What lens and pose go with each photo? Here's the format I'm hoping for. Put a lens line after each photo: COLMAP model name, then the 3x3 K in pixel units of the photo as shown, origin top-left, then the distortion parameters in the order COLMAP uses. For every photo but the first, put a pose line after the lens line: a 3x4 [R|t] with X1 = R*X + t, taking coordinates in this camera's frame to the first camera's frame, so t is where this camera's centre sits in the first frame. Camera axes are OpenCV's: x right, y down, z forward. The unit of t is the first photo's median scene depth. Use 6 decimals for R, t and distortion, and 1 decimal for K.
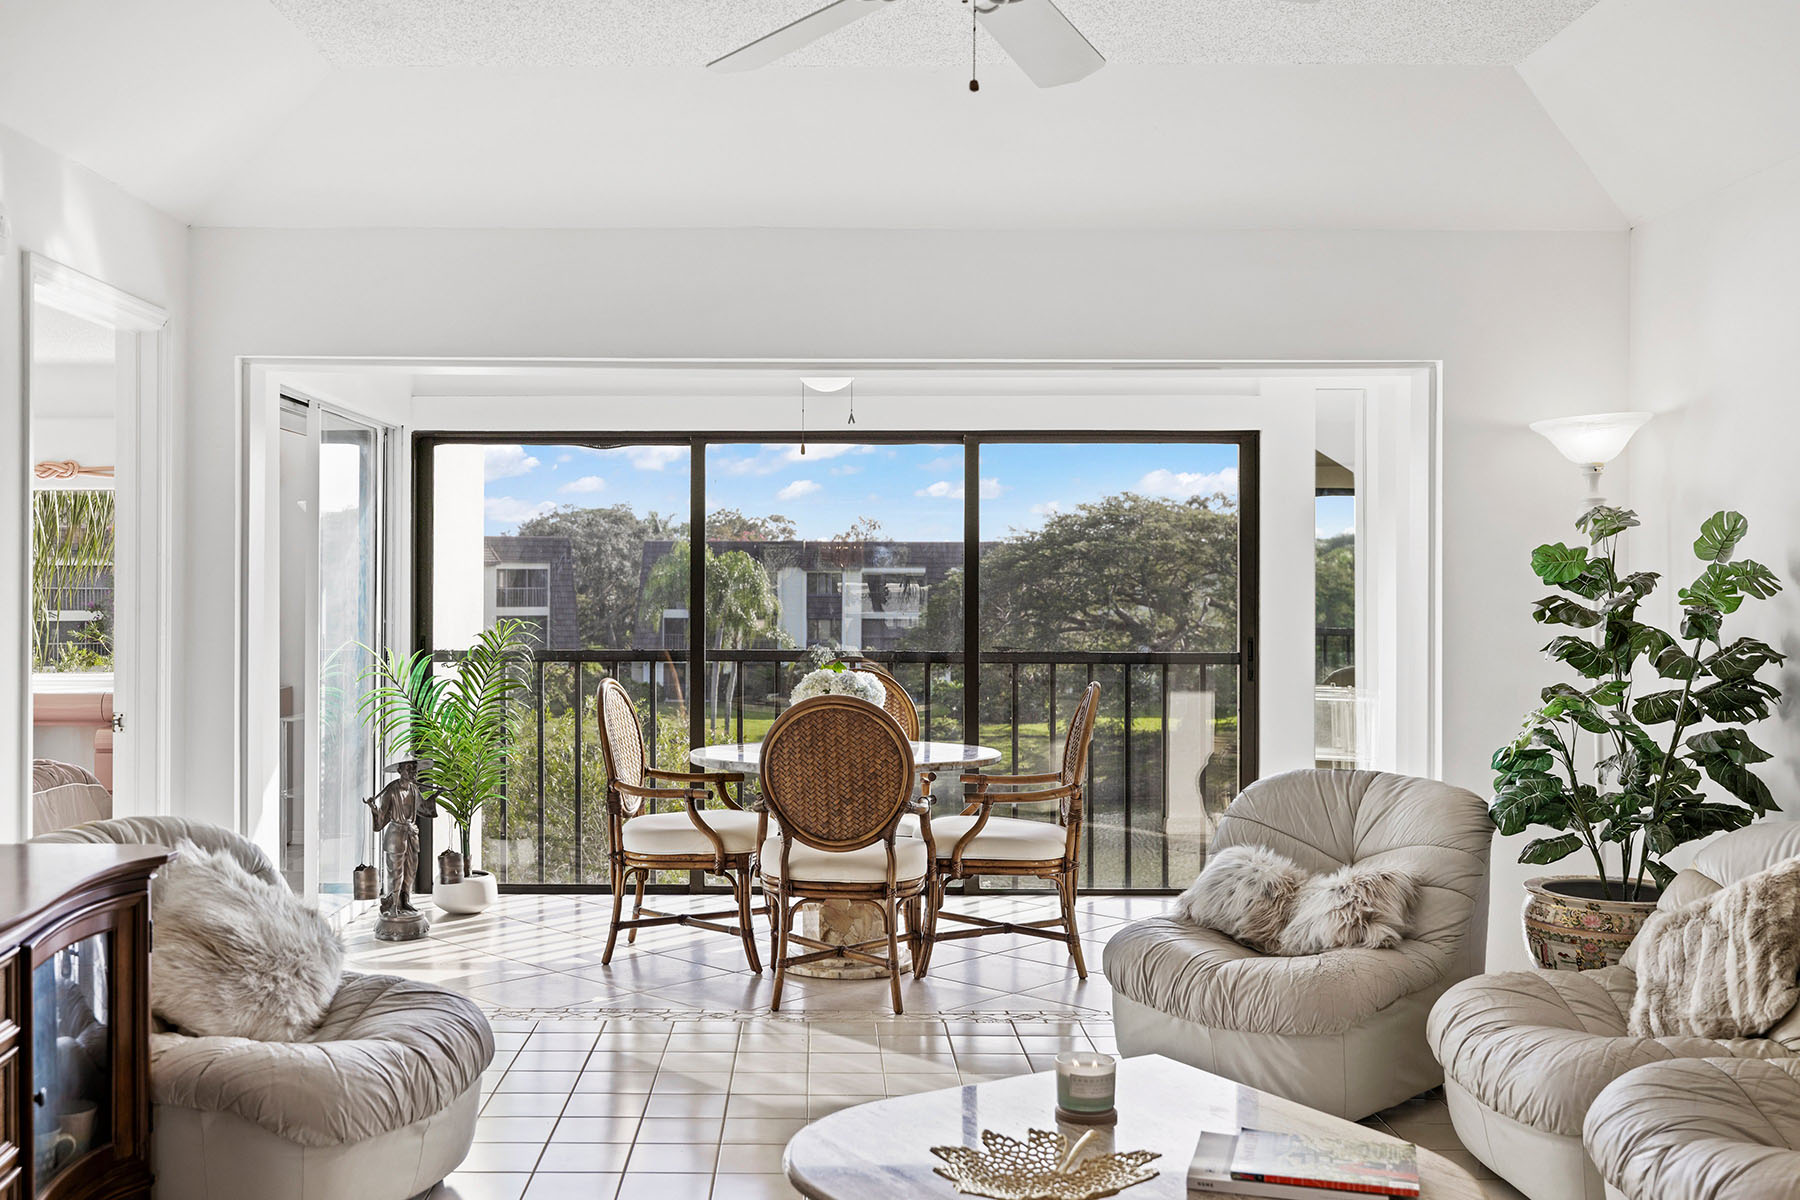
lens RADIAL K [[1768.1, 0, 807.1], [0, 1768.1, 578.5], [0, 0, 1]] dist [0.010014, -0.002428]
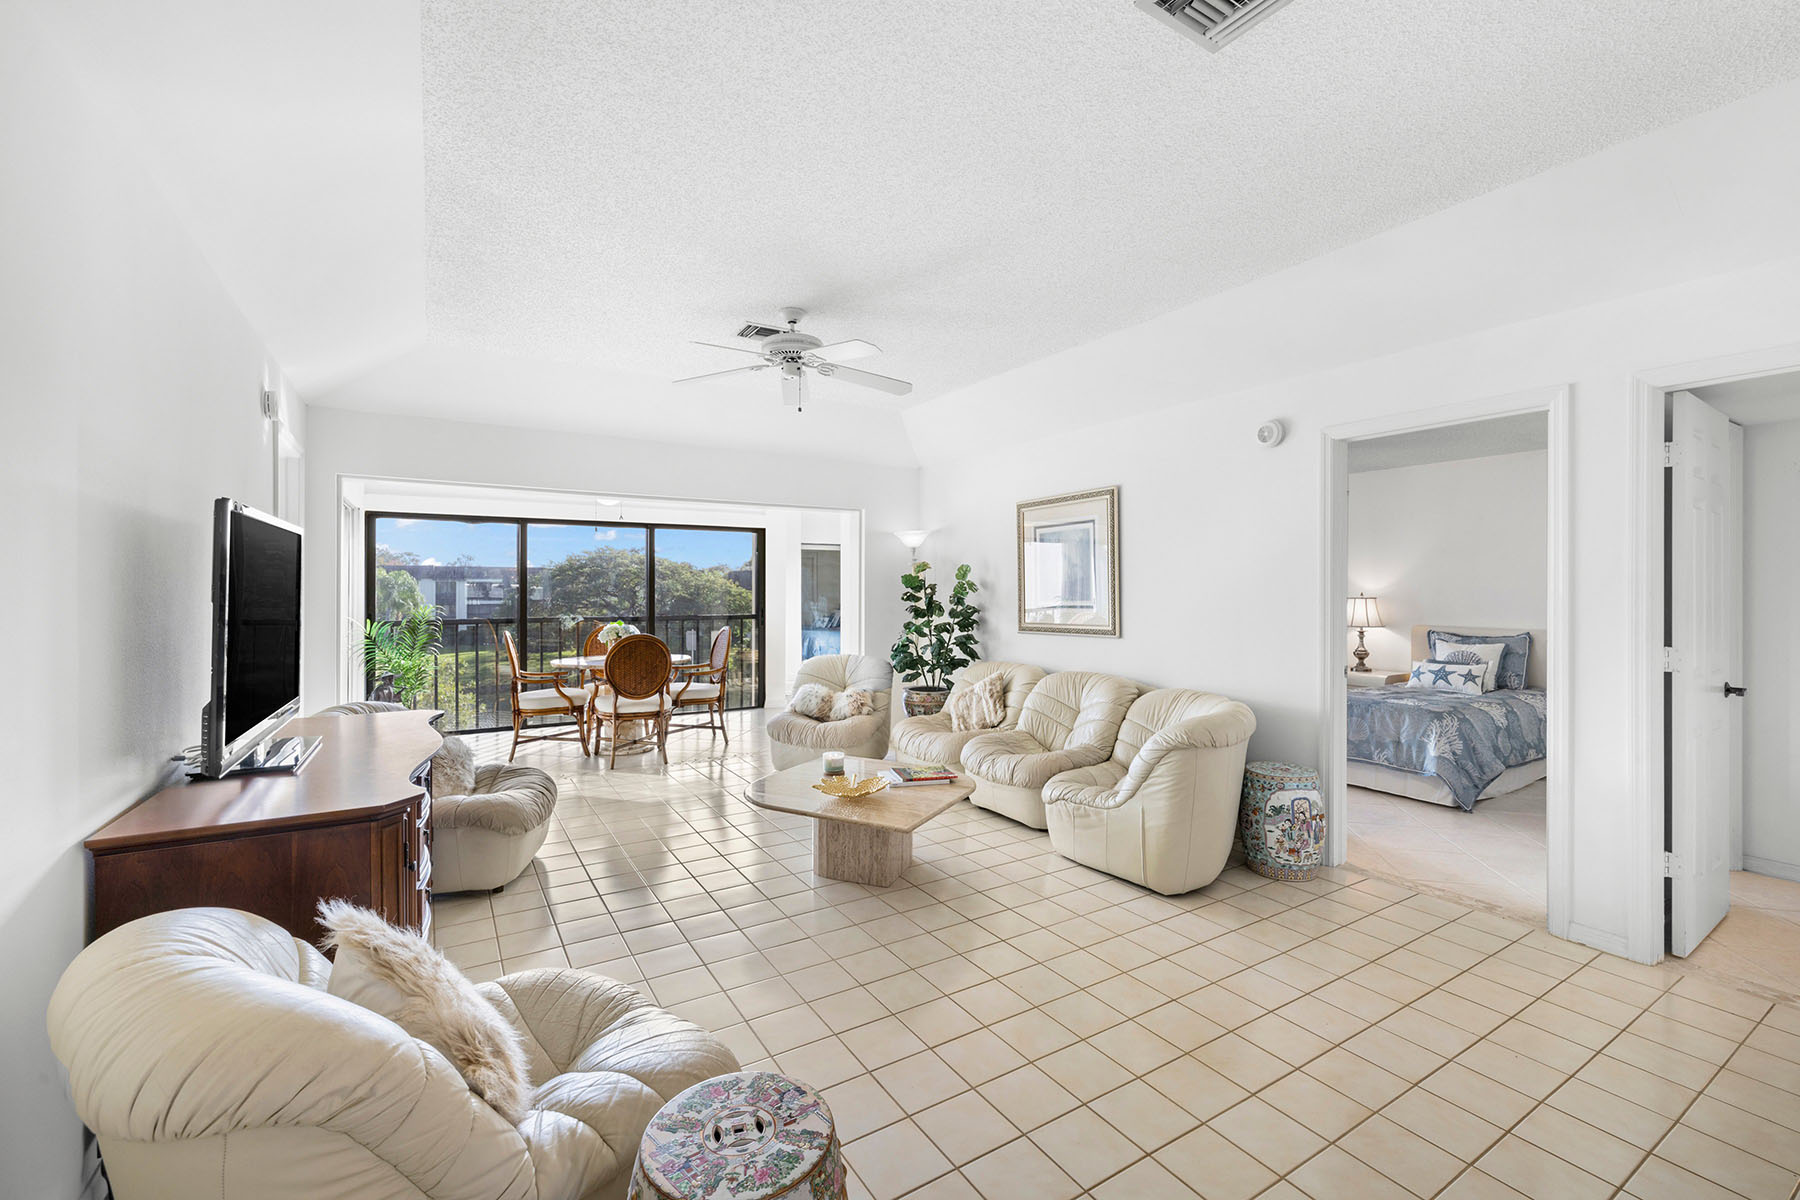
lens RADIAL K [[754.9, 0, 895.4], [0, 754.9, 586.9], [0, 0, 1]] dist [0.000518, 0.000884]
pose [[0.847568, 0.000048, 0.530686, -0.265772], [-0.001430, 0.999997, 0.002193, -0.001119], [-0.530684, -0.002618, 0.847566, -0.057929]]
